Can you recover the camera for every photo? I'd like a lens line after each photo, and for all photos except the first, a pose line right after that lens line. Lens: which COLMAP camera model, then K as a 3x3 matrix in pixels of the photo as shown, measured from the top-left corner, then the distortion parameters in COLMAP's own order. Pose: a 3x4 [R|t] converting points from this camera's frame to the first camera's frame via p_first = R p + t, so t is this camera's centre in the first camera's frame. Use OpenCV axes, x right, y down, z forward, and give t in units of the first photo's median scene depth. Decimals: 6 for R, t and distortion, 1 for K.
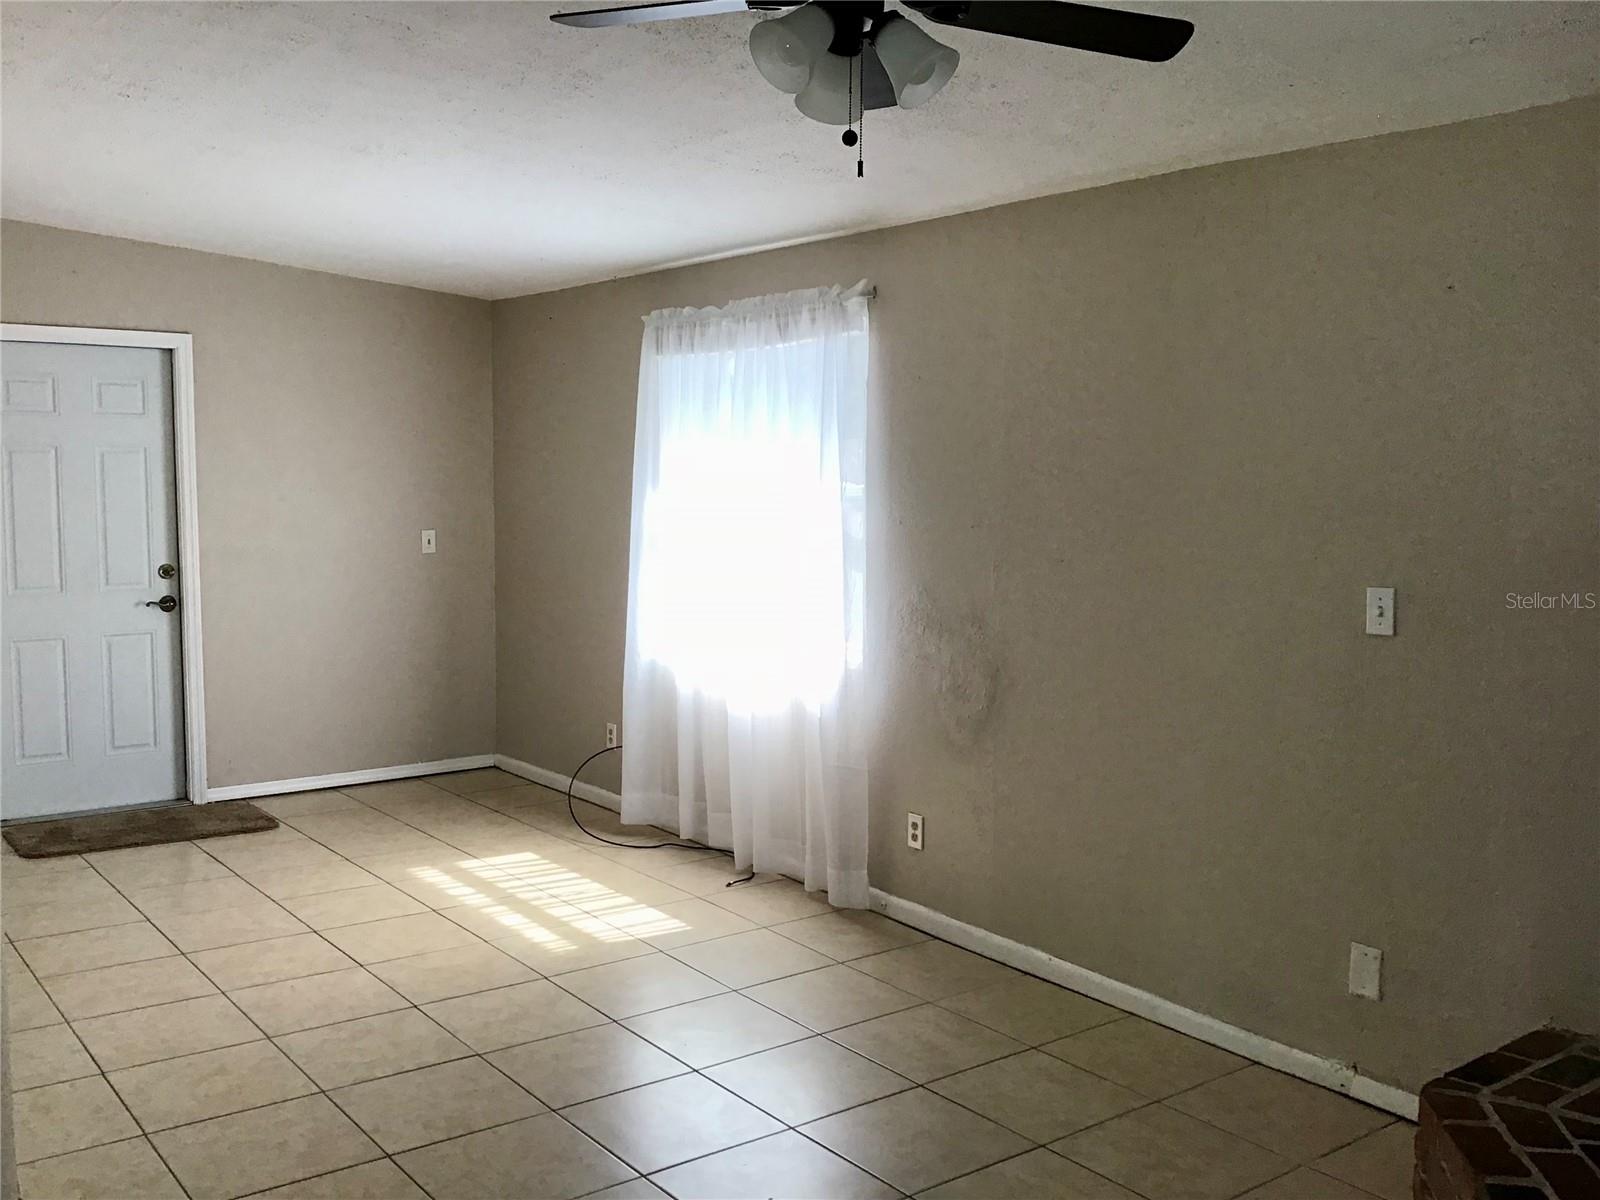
lens RADIAL K [[1454.7, 0, 791.6], [0, 1454.7, 594.2], [0, 0, 1]] dist [0.145564, -0.310716]
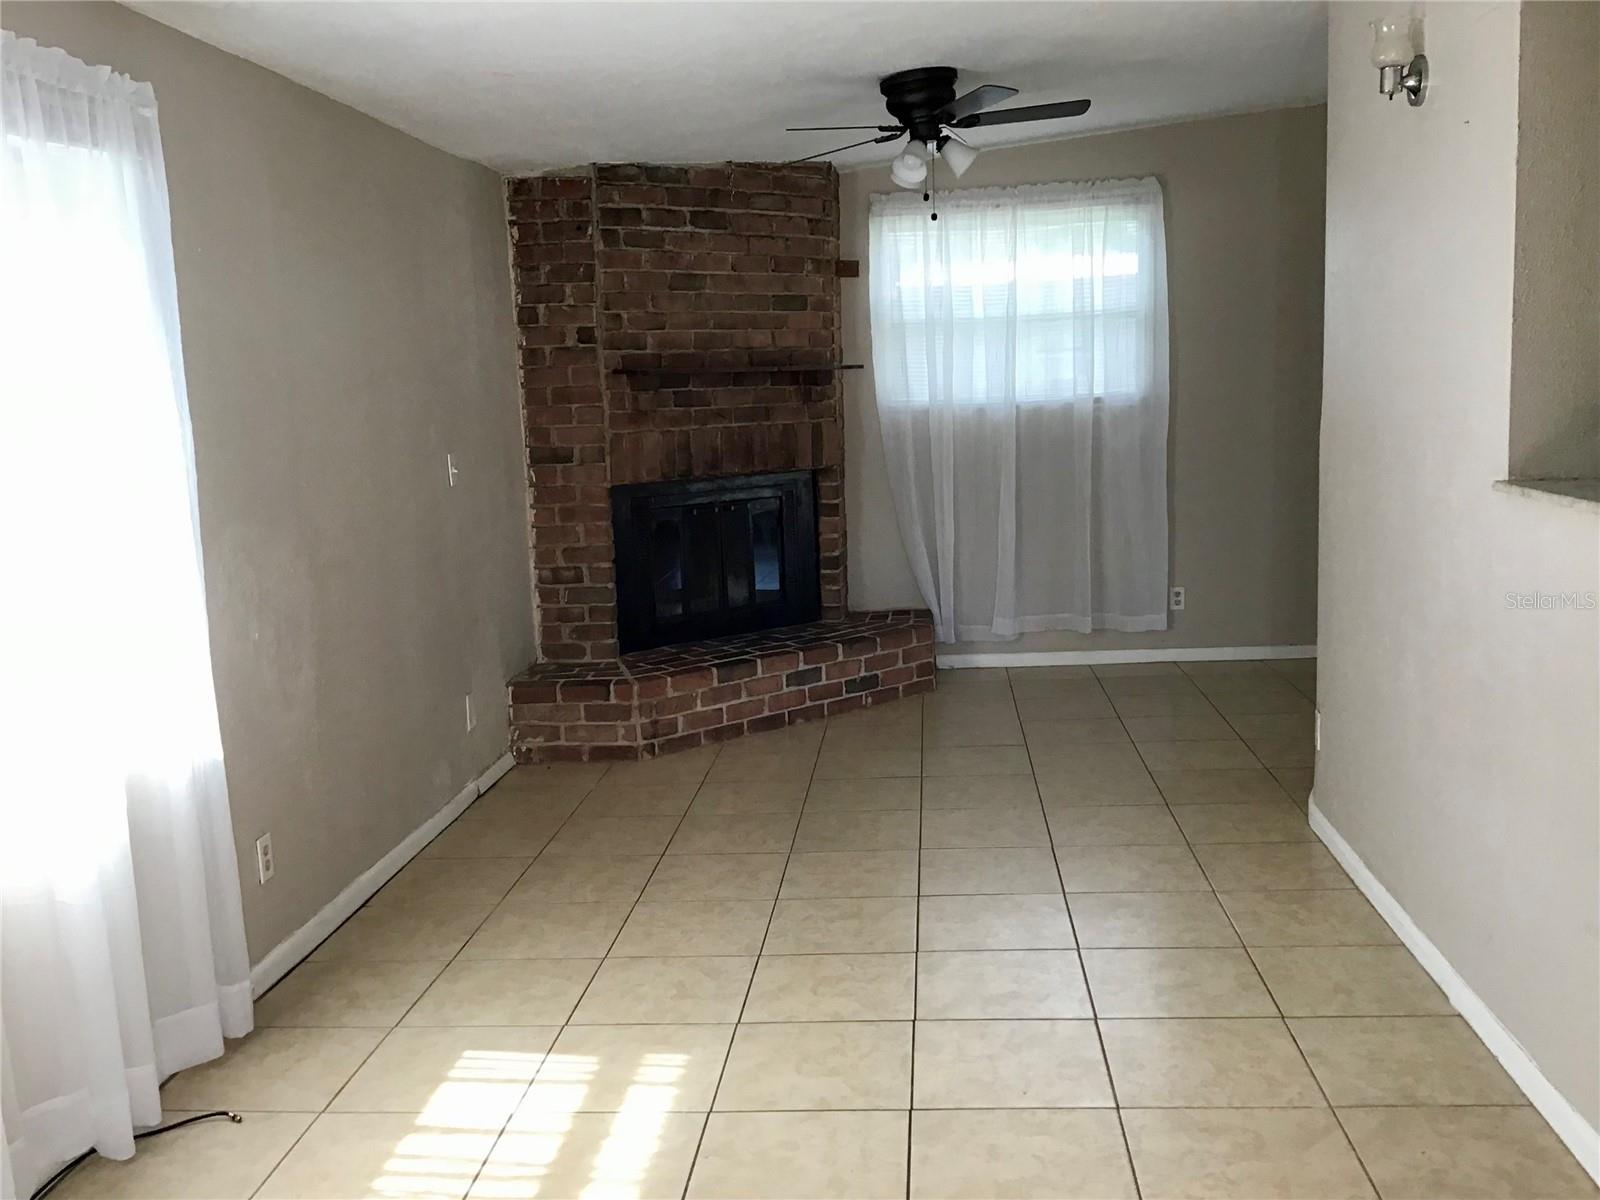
lens RADIAL K [[1454.7, 0, 791.6], [0, 1454.7, 594.2], [0, 0, 1]] dist [0.145564, -0.310716]
pose [[-0.744683, -0.074235, 0.663277, -0.628152], [0.087121, 0.974480, 0.206879, -0.107869], [-0.661707, 0.211845, -0.719211, 1.366764]]
